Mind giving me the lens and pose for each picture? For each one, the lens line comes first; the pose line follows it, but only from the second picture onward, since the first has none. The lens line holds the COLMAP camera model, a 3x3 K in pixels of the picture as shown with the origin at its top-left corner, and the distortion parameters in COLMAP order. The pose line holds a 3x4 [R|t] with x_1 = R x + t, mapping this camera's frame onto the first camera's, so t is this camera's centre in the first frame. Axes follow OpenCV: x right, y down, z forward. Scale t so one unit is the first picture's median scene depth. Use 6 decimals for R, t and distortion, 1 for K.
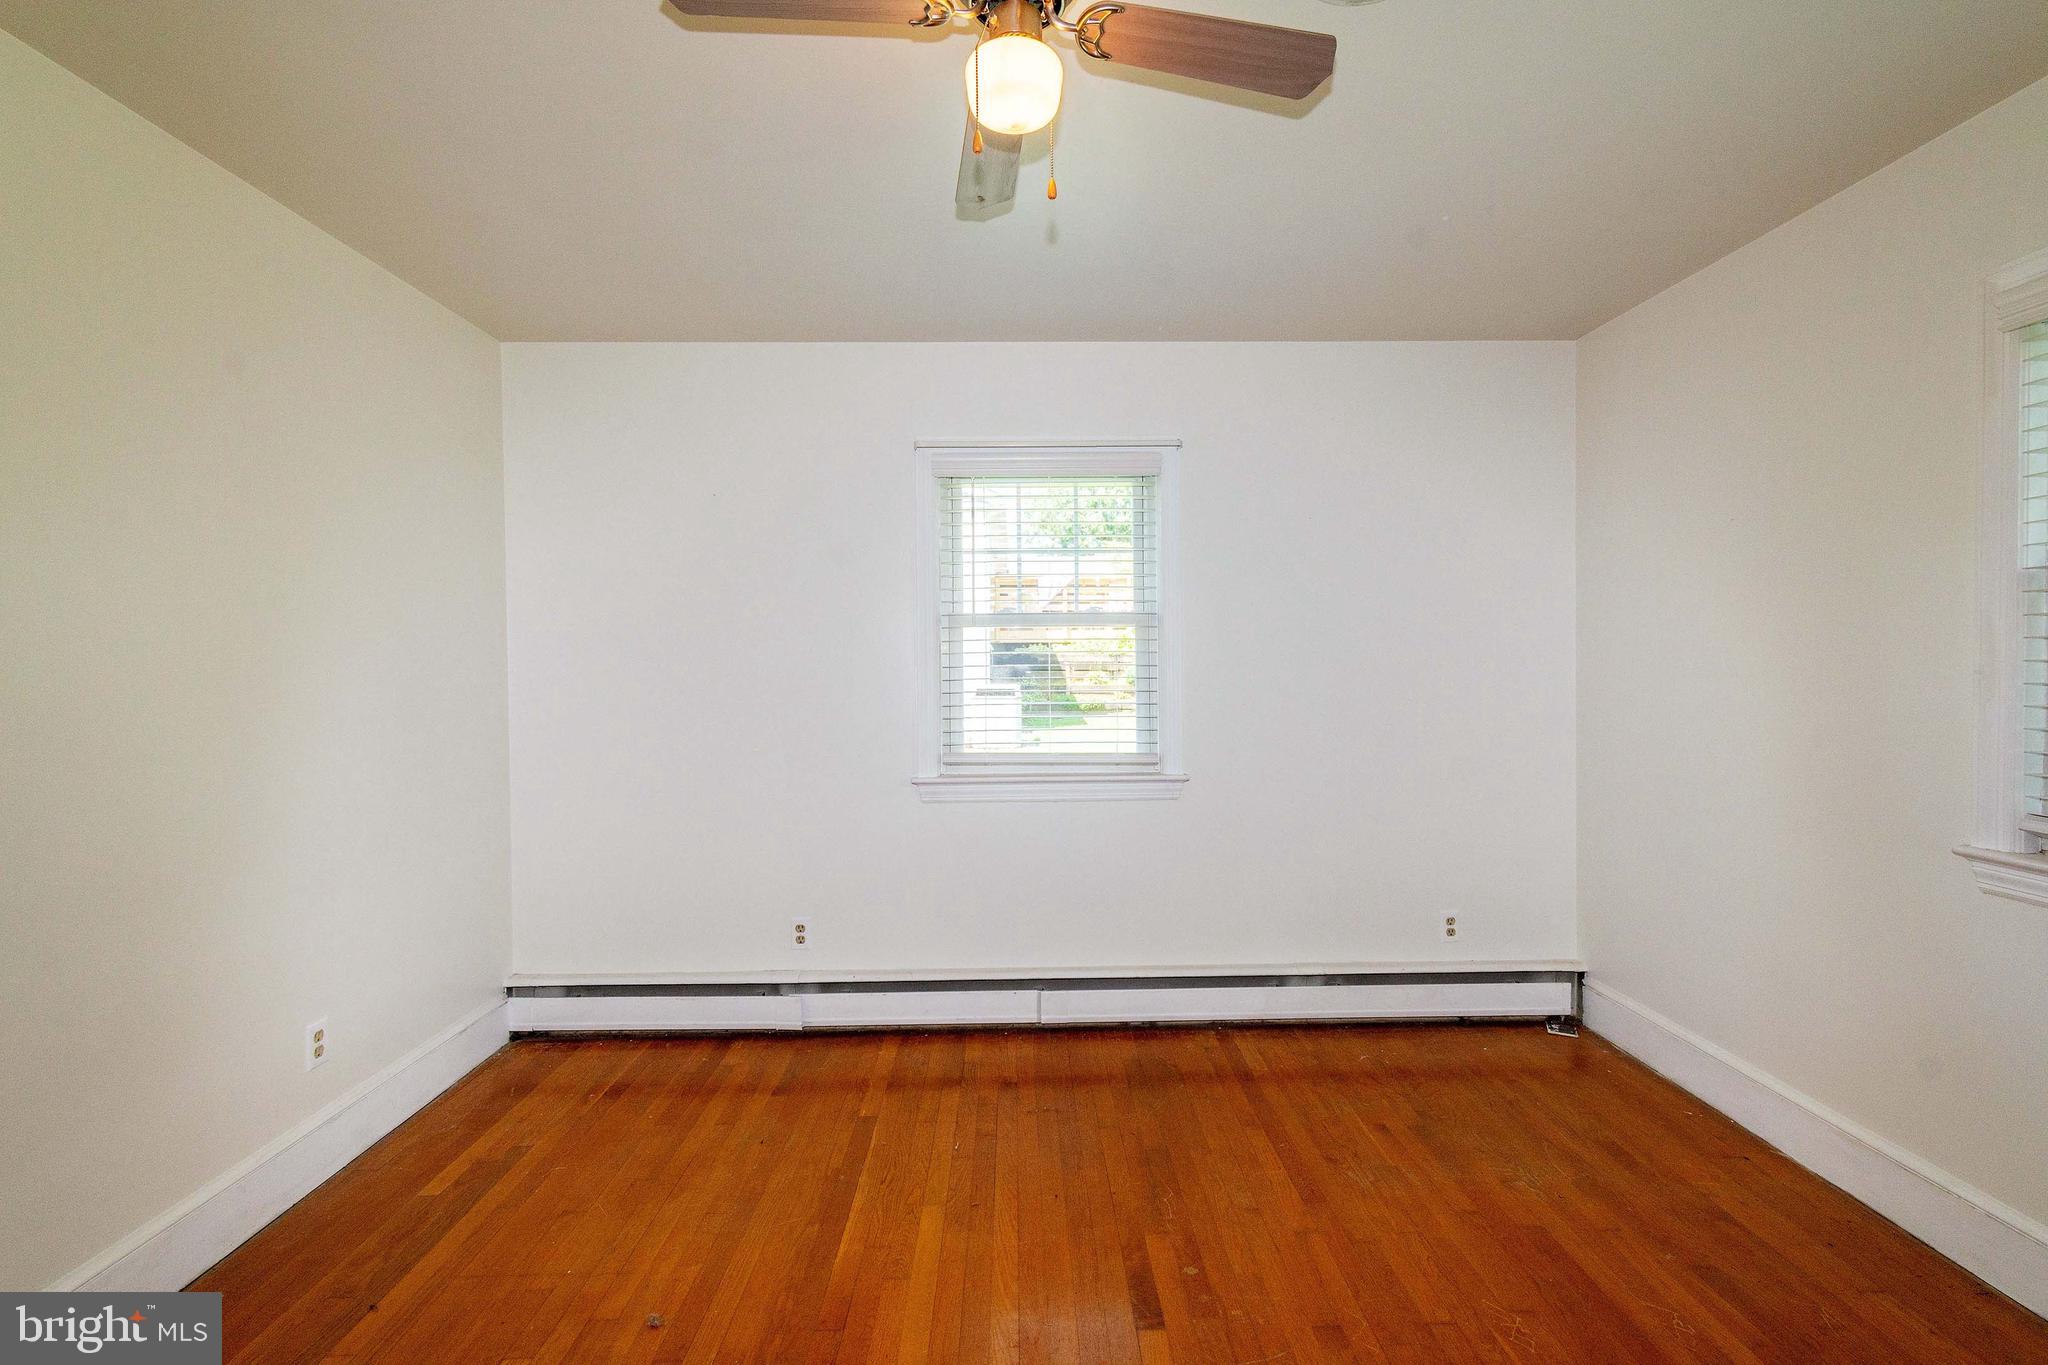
lens RADIAL K [[894.3, 0, 1018.3], [0, 894.3, 667.9], [0, 0, 1]] dist [0.001912, 0.000117]
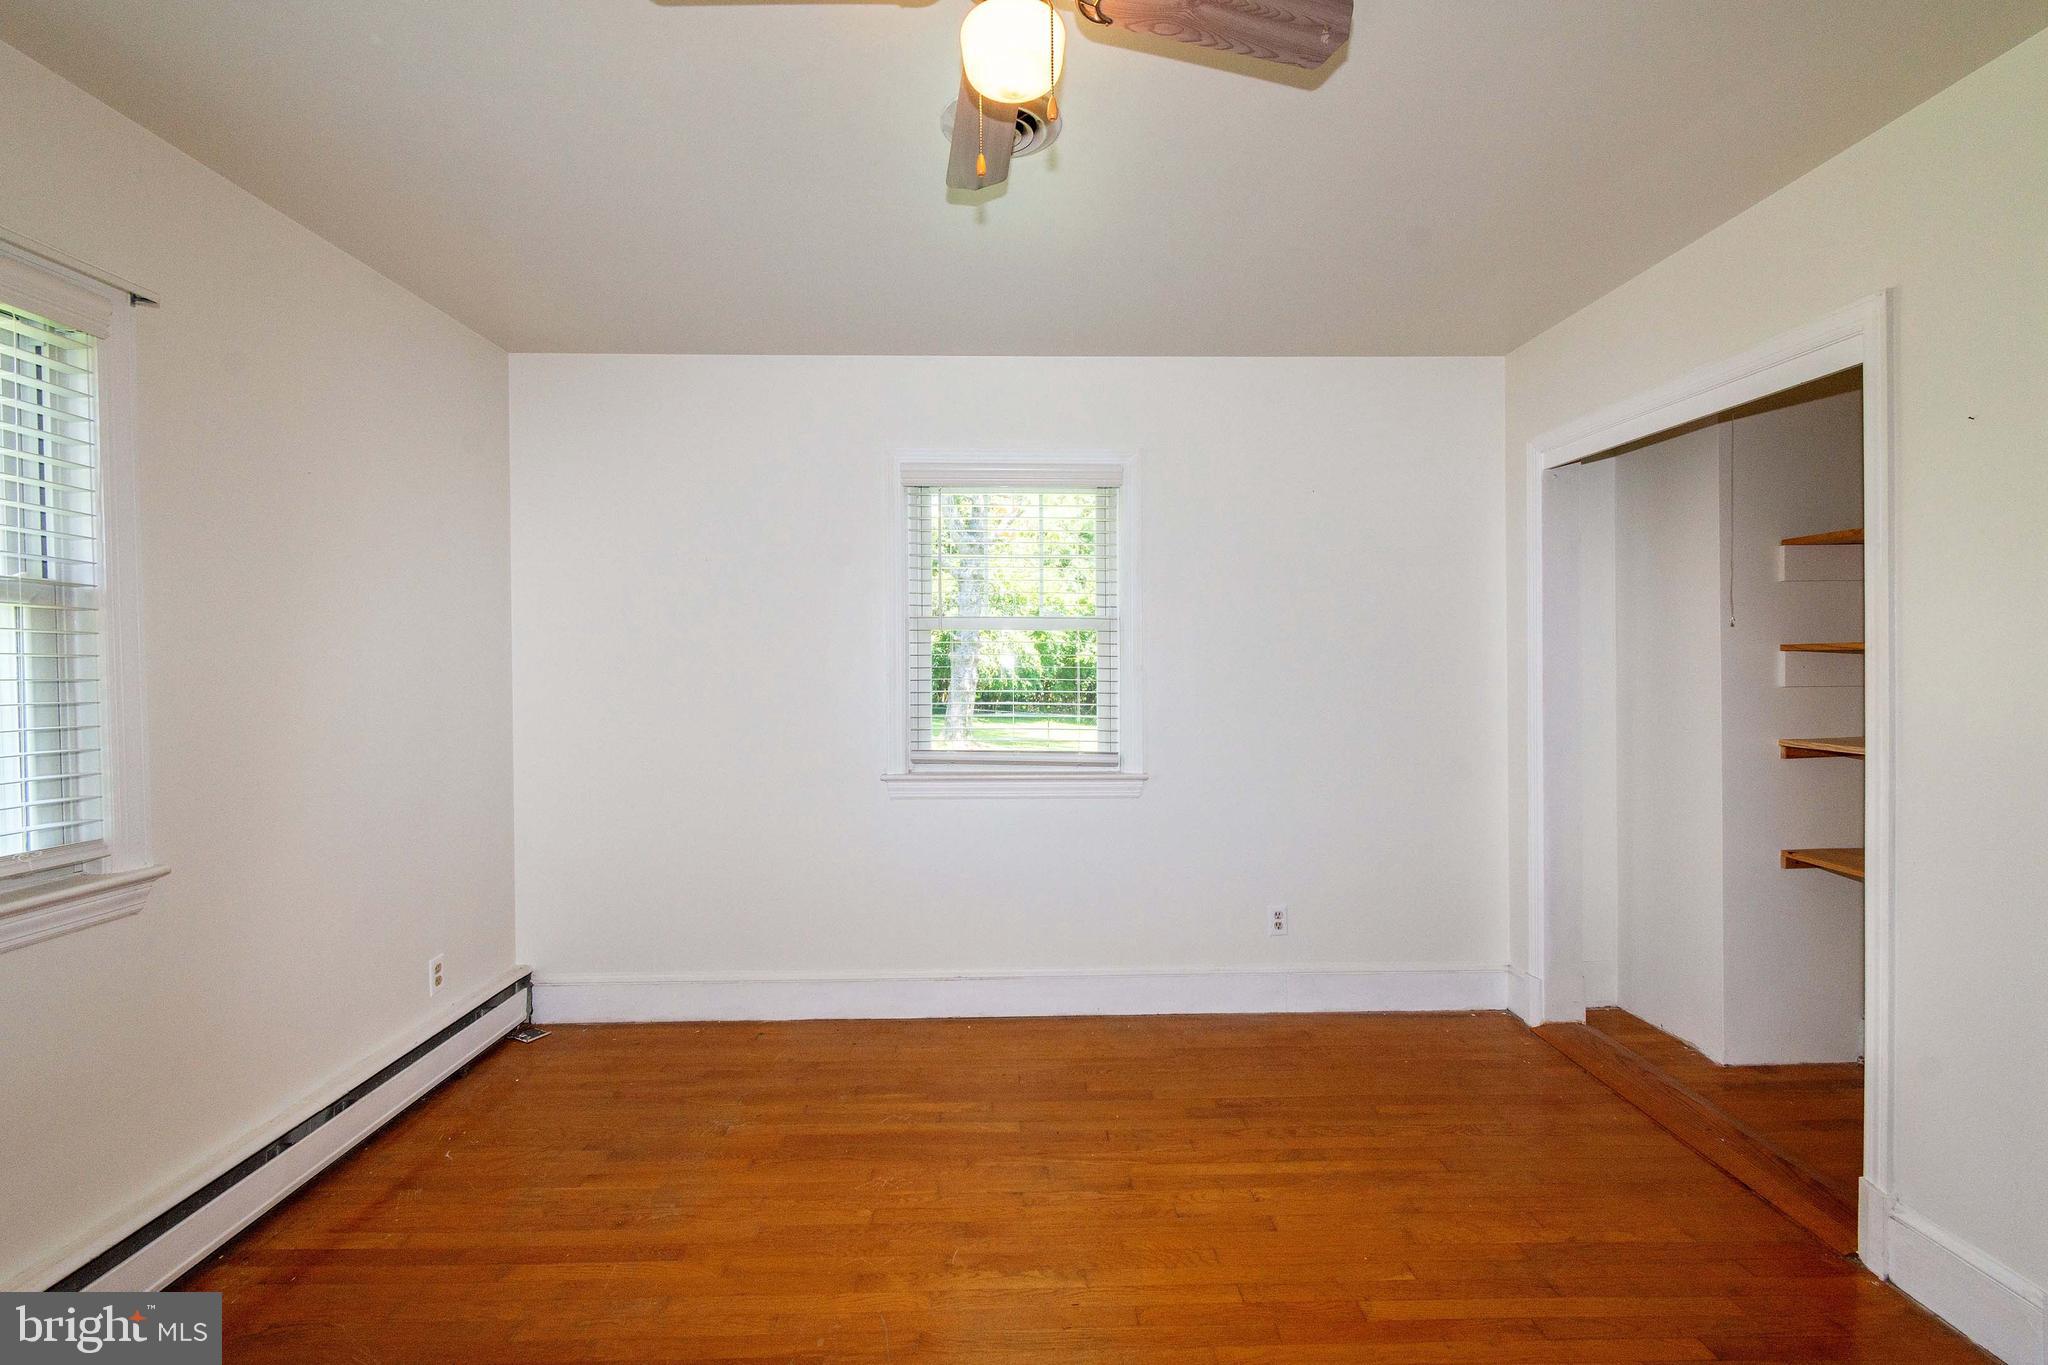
lens RADIAL K [[894.3, 0, 1018.3], [0, 894.3, 667.9], [0, 0, 1]] dist [0.001912, 0.000117]
pose [[-0.001678, 0.002939, 0.999994, -0.599921], [0.010254, 0.999943, -0.002922, -0.008709], [-0.999946, 0.010249, -0.001708, 0.634205]]
